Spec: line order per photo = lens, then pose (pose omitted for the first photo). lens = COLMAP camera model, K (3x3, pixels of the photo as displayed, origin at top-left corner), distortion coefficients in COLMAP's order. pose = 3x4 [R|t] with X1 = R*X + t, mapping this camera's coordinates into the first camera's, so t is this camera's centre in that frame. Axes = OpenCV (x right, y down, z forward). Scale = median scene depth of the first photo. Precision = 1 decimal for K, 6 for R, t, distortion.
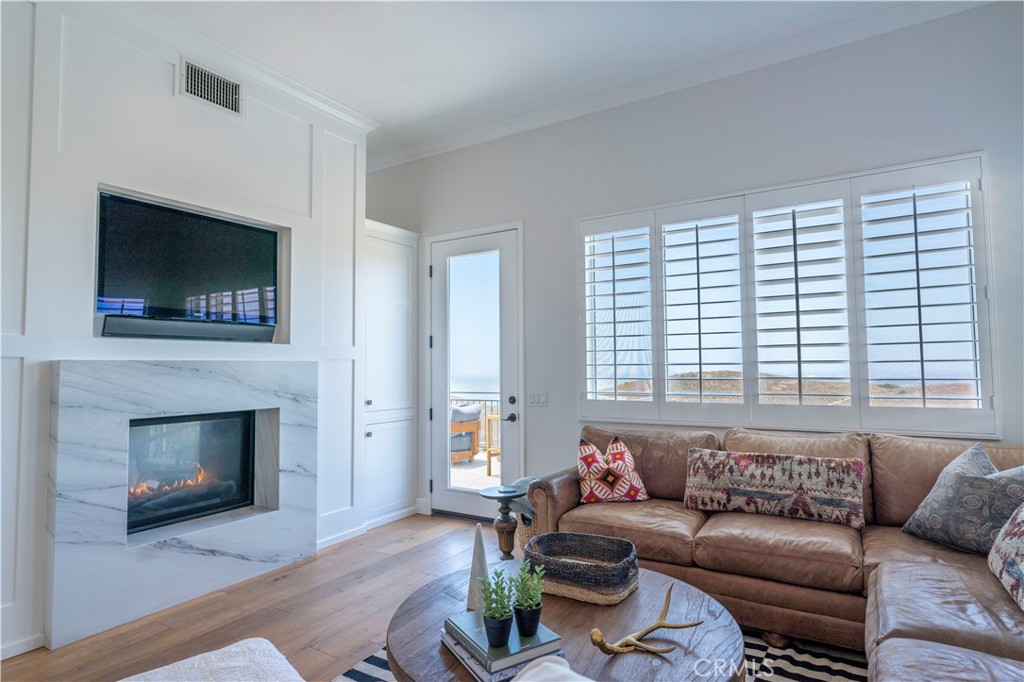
lens RADIAL K [[555.4, 0, 512.0], [0, 555.4, 341.0], [0, 0, 1]] dist [-0.001200, -0.000155]
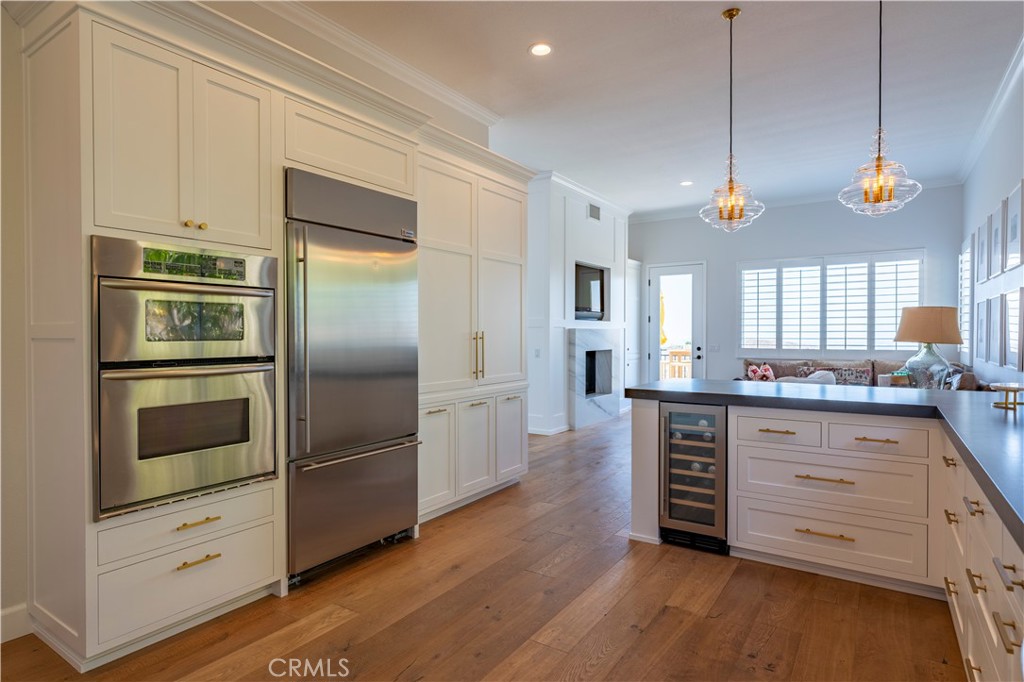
lens RADIAL K [[555.4, 0, 512.0], [0, 555.4, 341.0], [0, 0, 1]] dist [-0.001200, -0.000155]
pose [[0.999230, 0.009261, -0.038136, -0.761565], [-0.006938, 0.998138, 0.060608, -0.051398], [0.038626, -0.060297, 0.997433, -1.328598]]
